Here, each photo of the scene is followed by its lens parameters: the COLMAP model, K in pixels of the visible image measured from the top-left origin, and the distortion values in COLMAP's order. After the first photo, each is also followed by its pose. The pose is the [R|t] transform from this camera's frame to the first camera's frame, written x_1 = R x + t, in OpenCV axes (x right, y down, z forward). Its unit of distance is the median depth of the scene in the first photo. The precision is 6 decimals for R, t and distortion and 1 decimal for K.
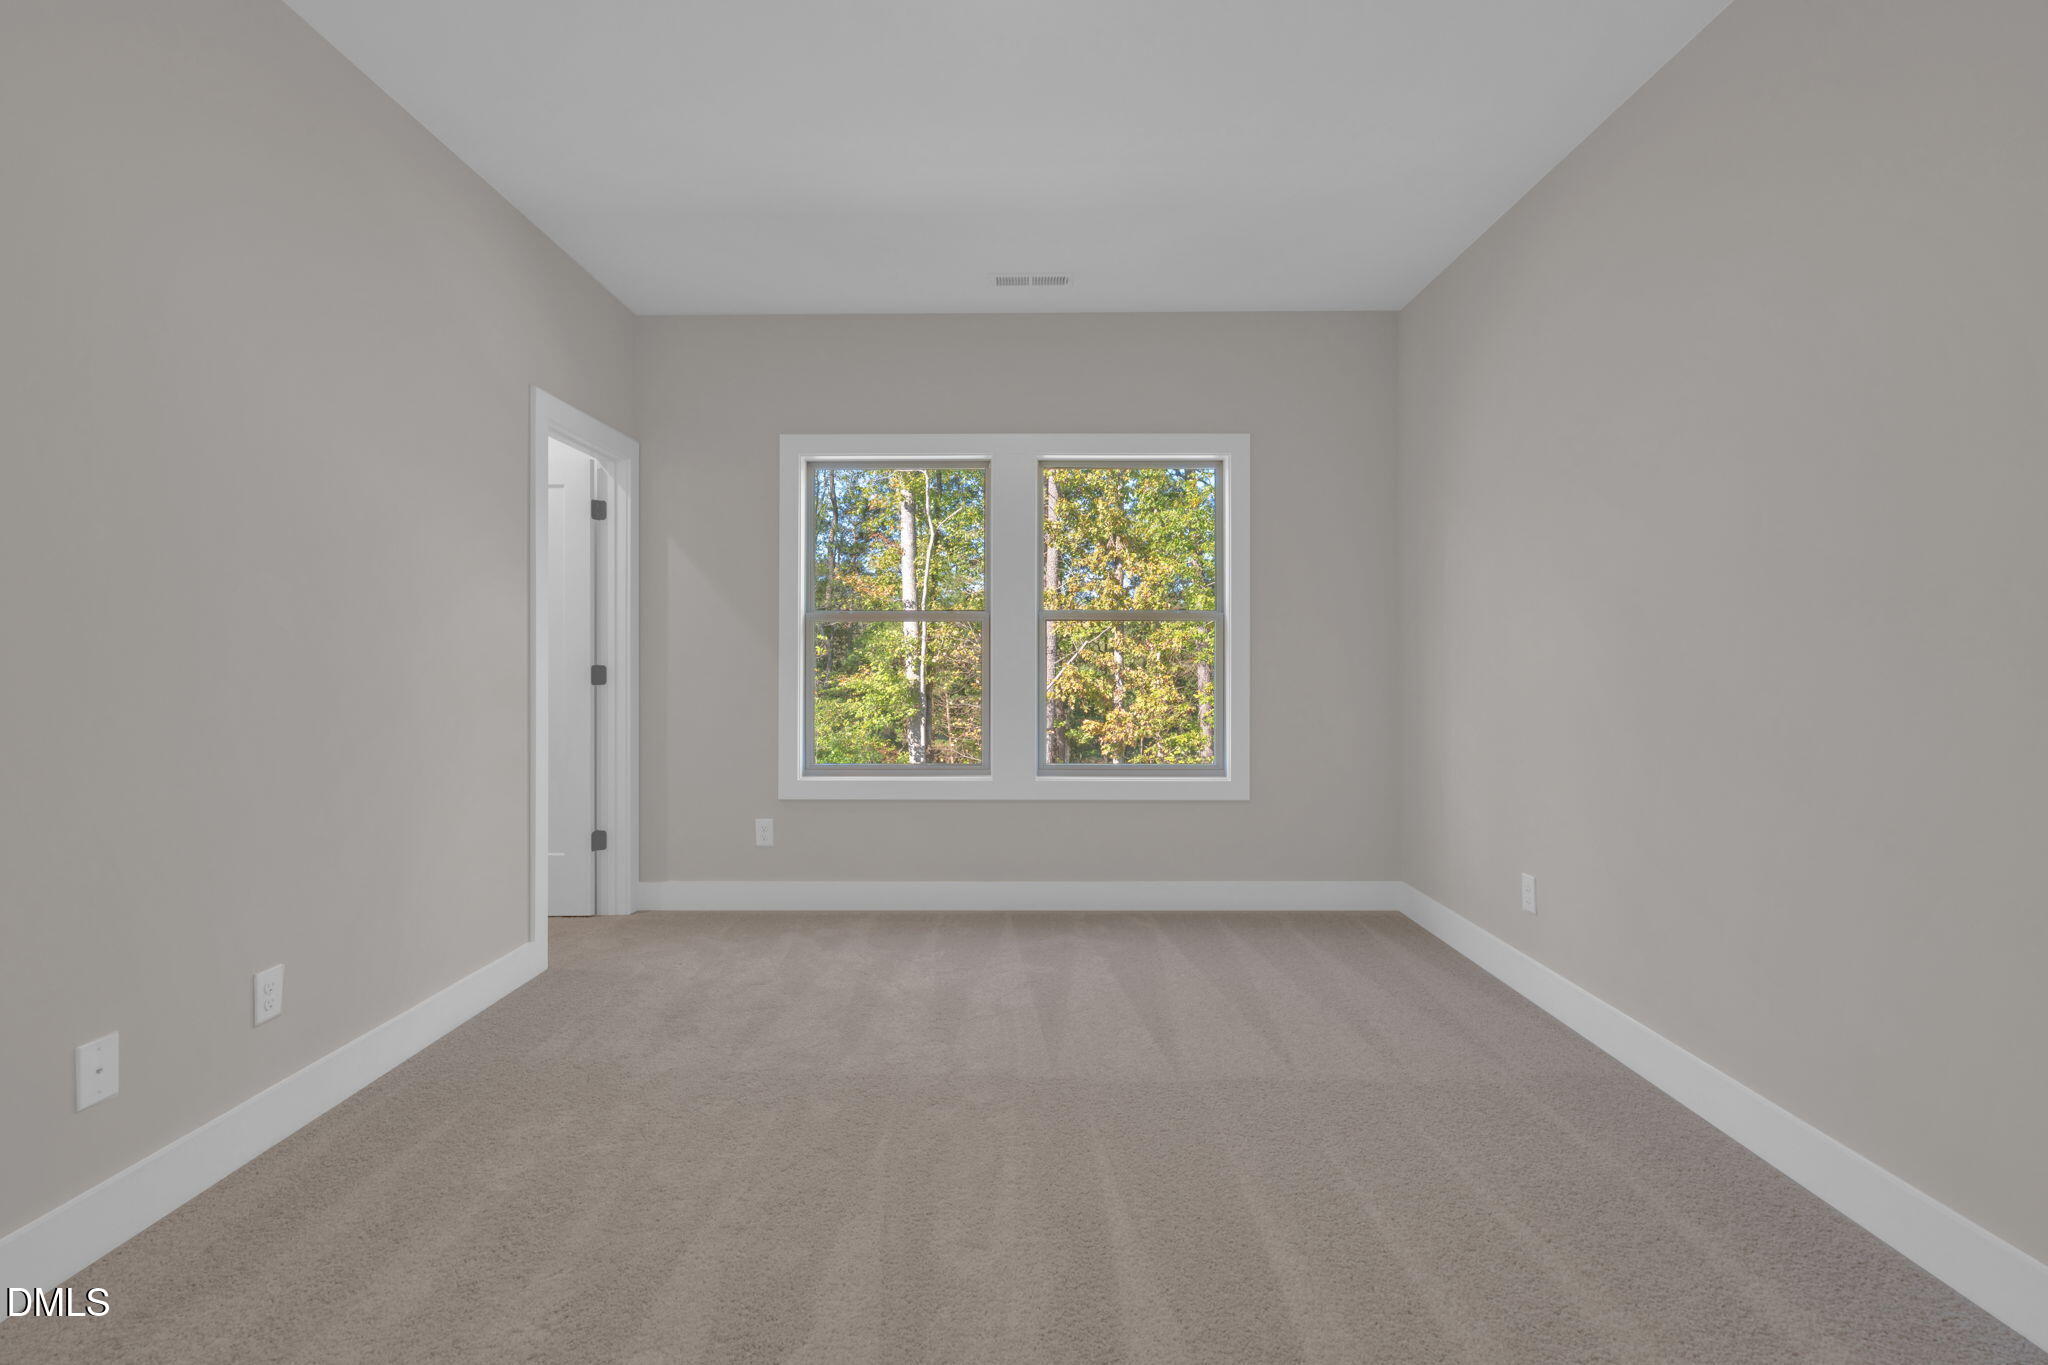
lens RADIAL K [[1017.8, 0, 1022.5], [0, 1017.8, 648.4], [0, 0, 1]] dist [-0.000299, 0.000097]
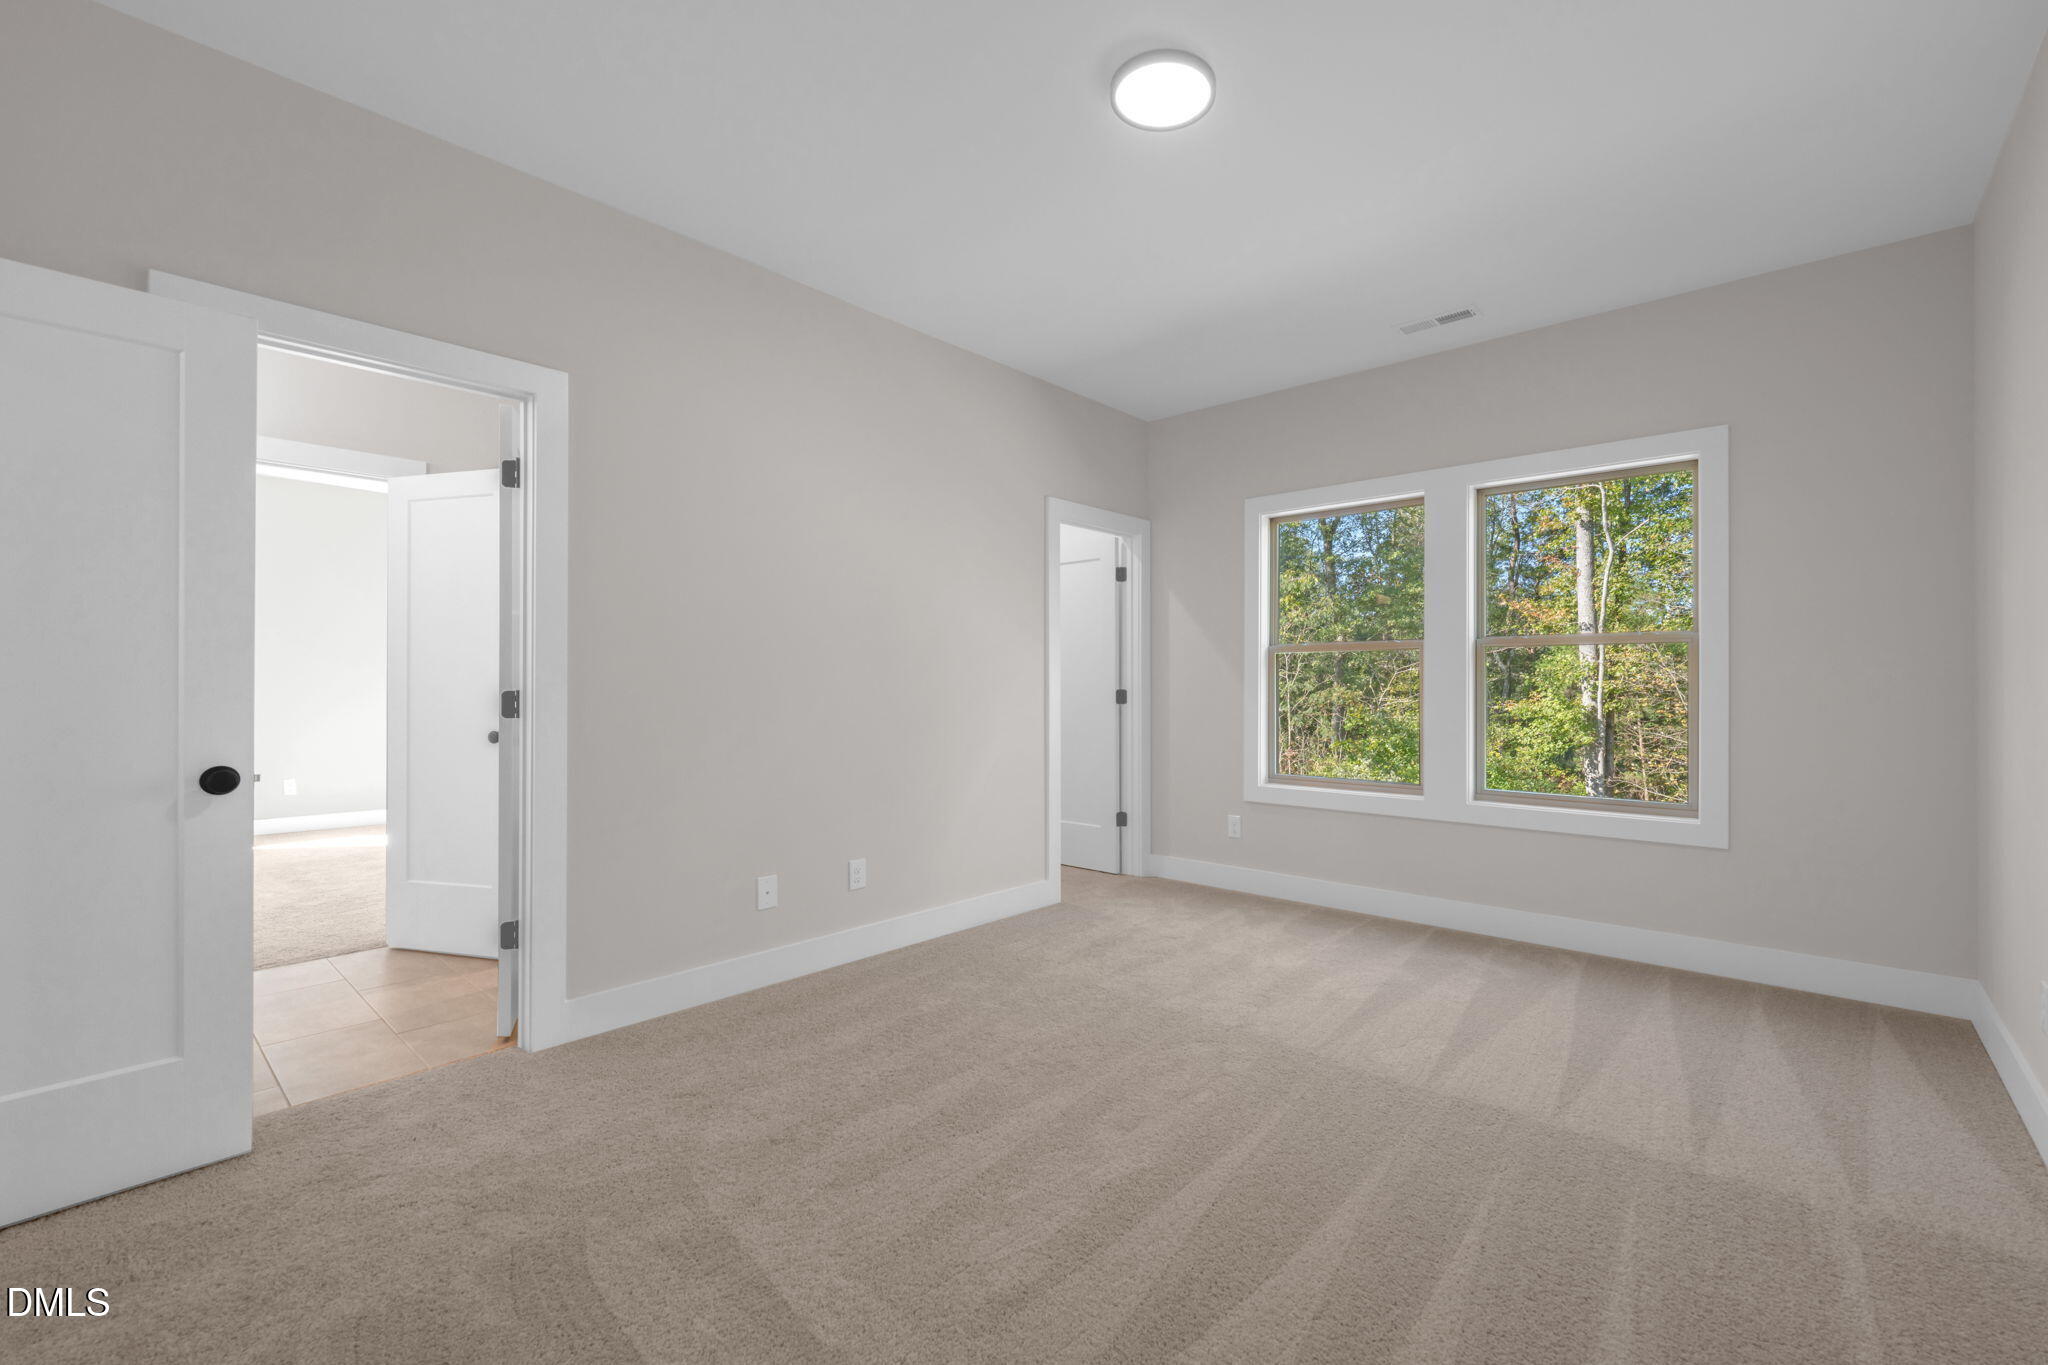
lens RADIAL K [[875.2, 0, 961.6], [0, 875.2, 680.3], [0, 0, 1]] dist [0.001209, 0.000050]
pose [[0.725174, -0.003283, -0.688558, 0.129012], [0.007134, 0.999971, 0.002746, -0.000325], [0.688529, -0.006904, 0.725176, 0.006245]]
